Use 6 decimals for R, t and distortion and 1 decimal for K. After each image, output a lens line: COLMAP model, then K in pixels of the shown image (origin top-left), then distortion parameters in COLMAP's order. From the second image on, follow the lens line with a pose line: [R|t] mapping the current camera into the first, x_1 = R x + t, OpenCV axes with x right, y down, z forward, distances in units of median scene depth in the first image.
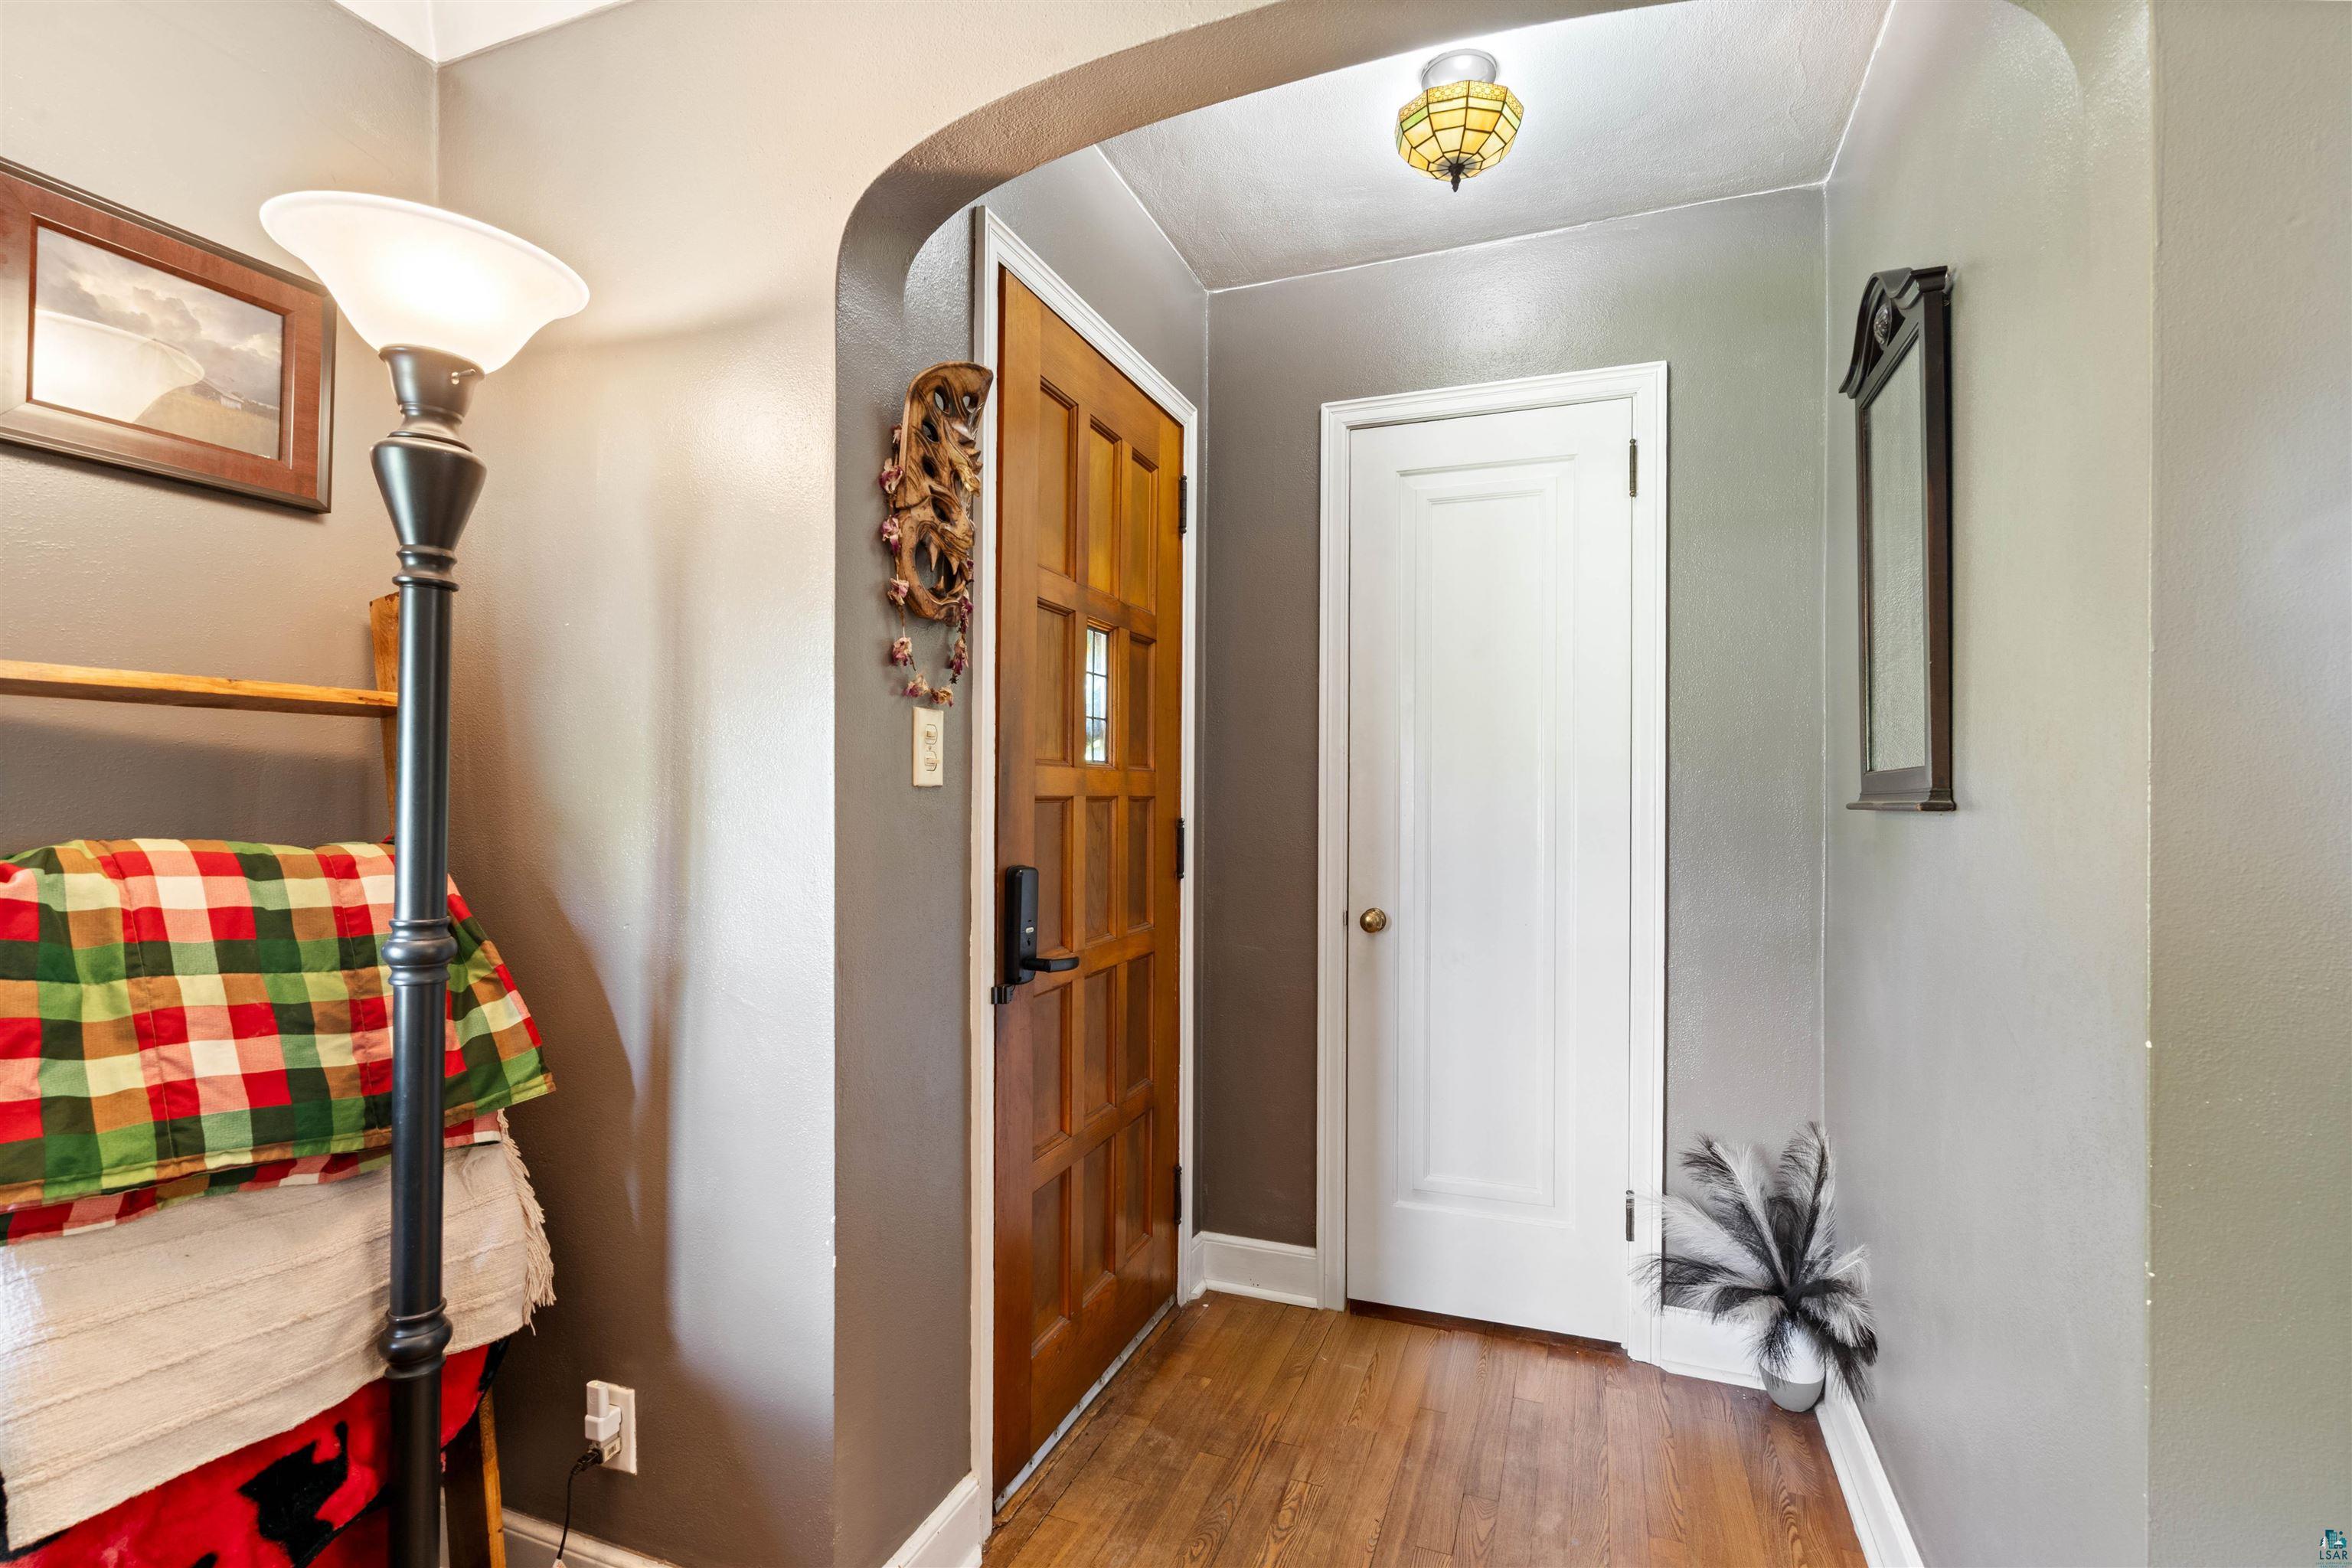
lens RADIAL K [[1081.0, 0, 1177.3], [0, 1081.0, 785.0], [0, 0, 1]] dist [-0.000155, -0.000019]
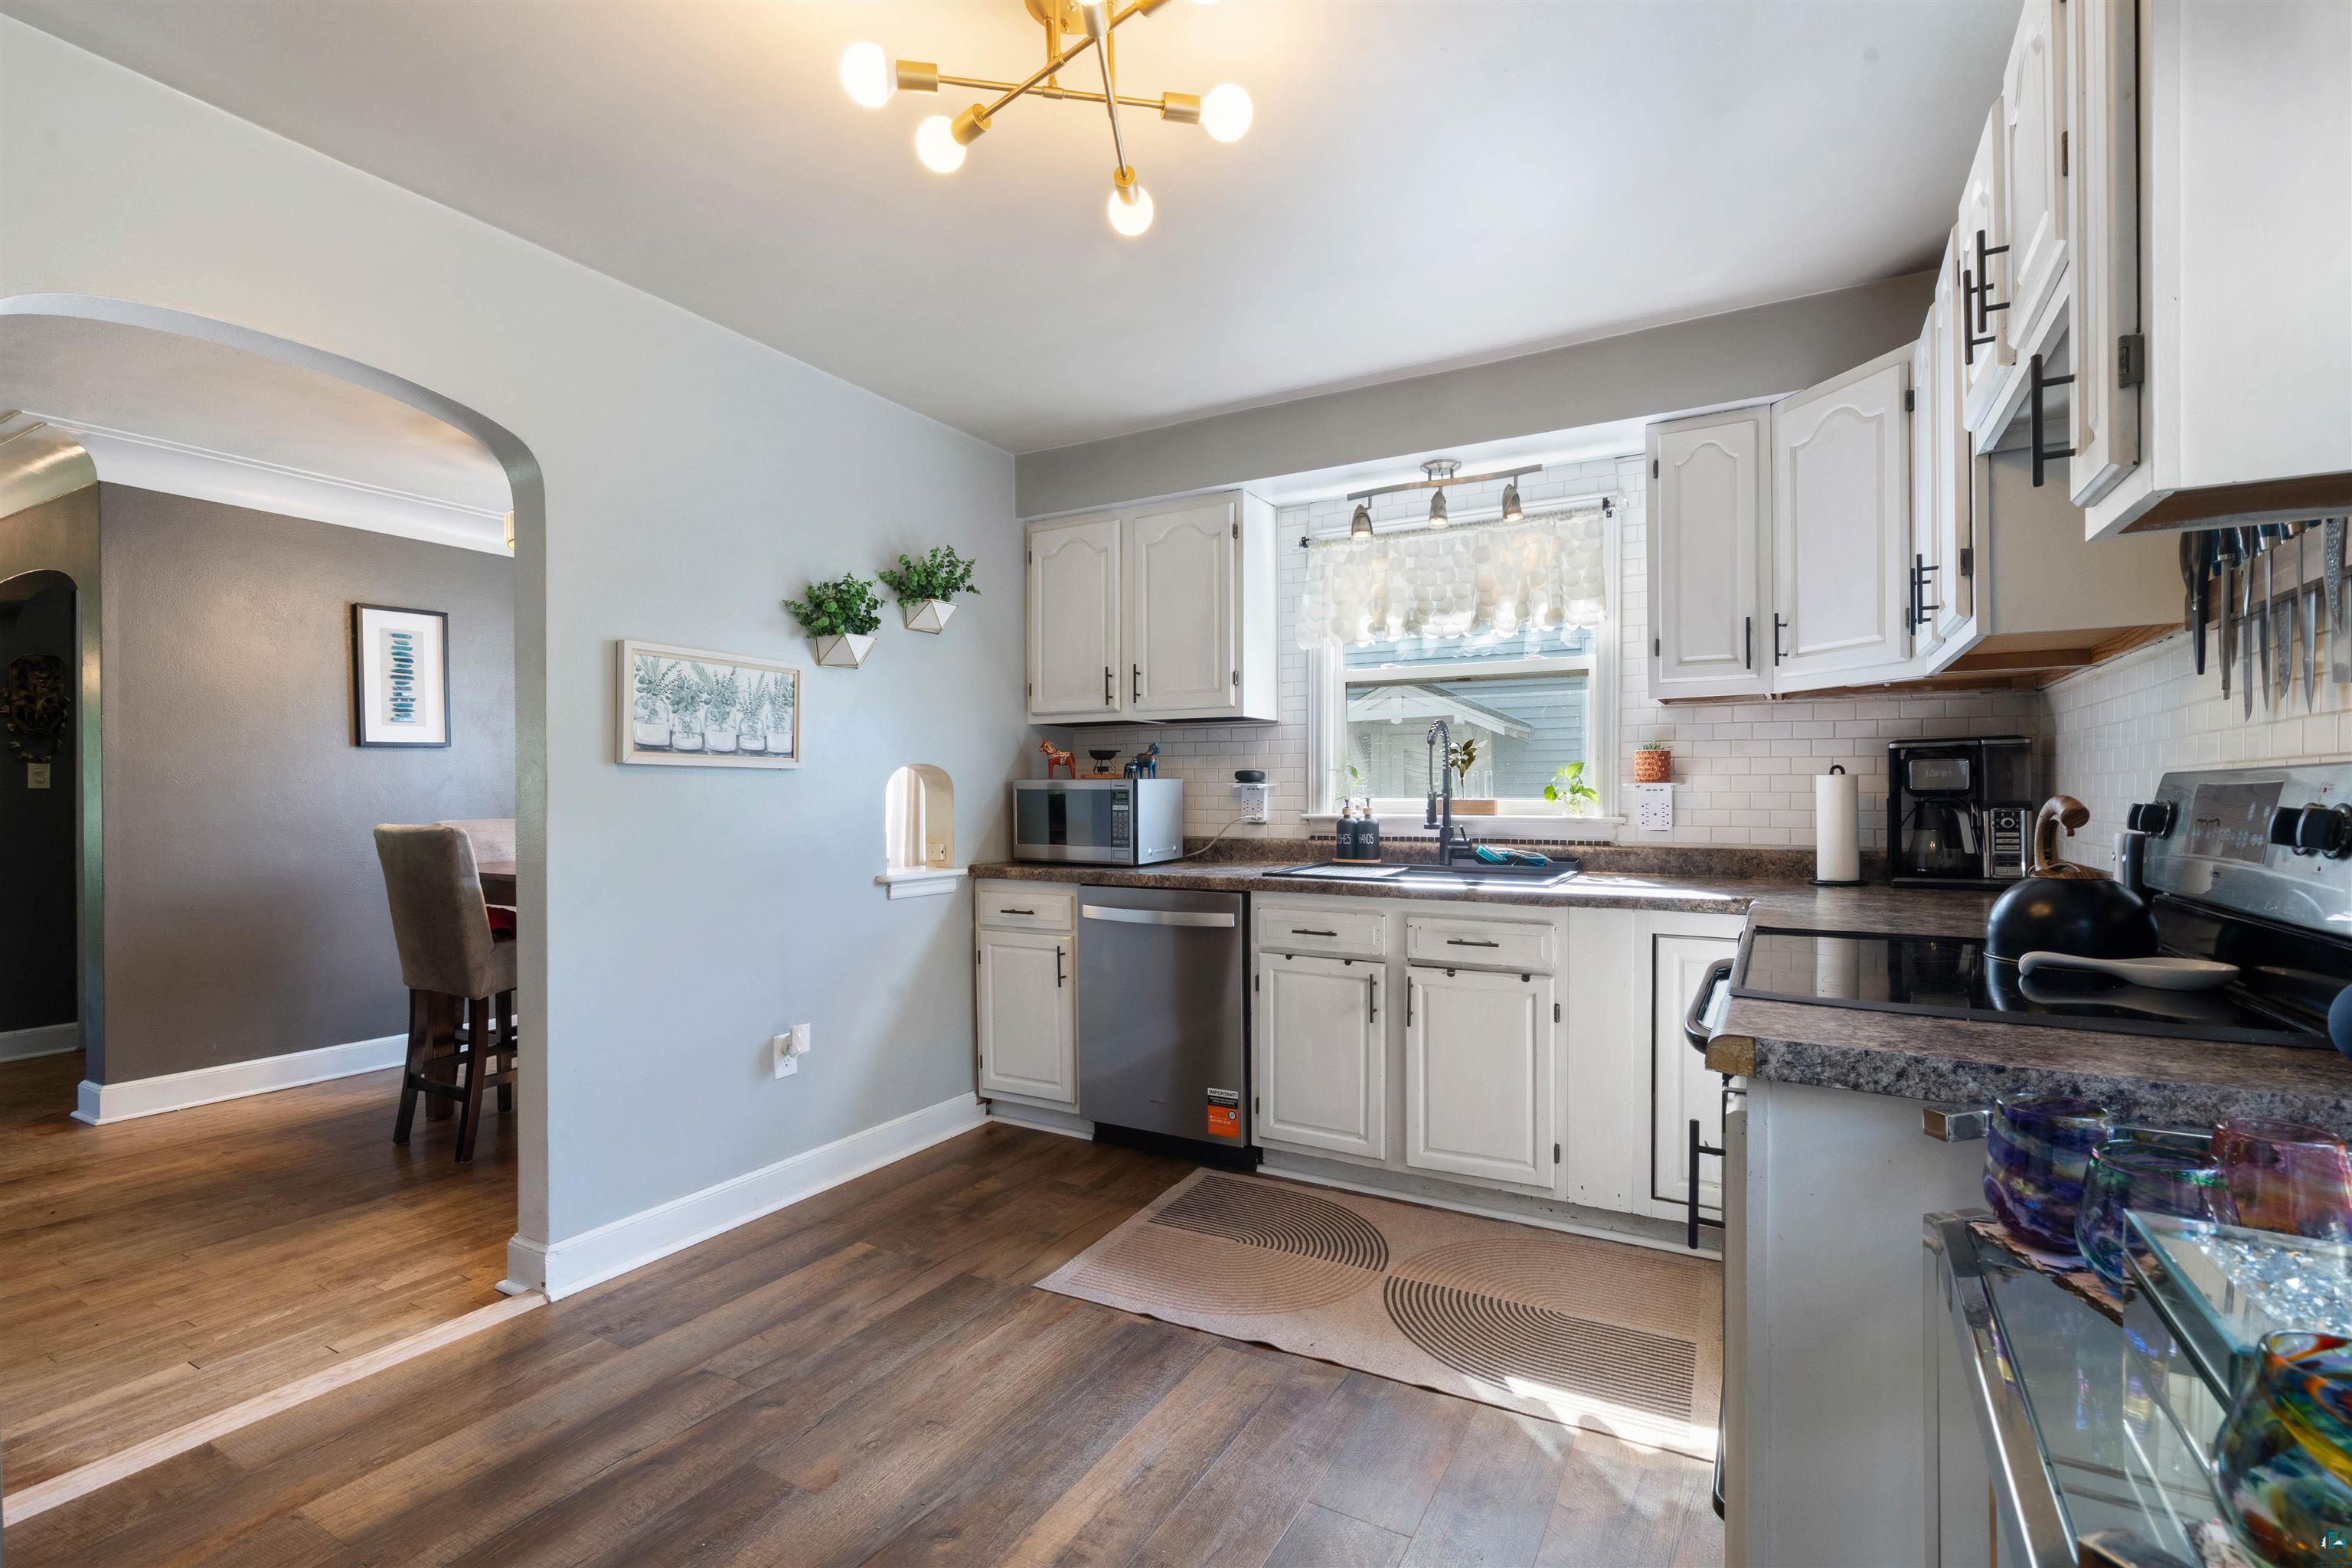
lens RADIAL K [[1081.0, 0, 1178.5], [0, 1081.0, 789.4], [0, 0, 1]] dist [-0.000155, -0.000019]
pose [[0.988951, -0.005993, -0.148123, 3.526681], [0.007472, 0.999928, 0.009426, -0.002107], [0.148056, -0.010428, 0.988924, -1.599067]]
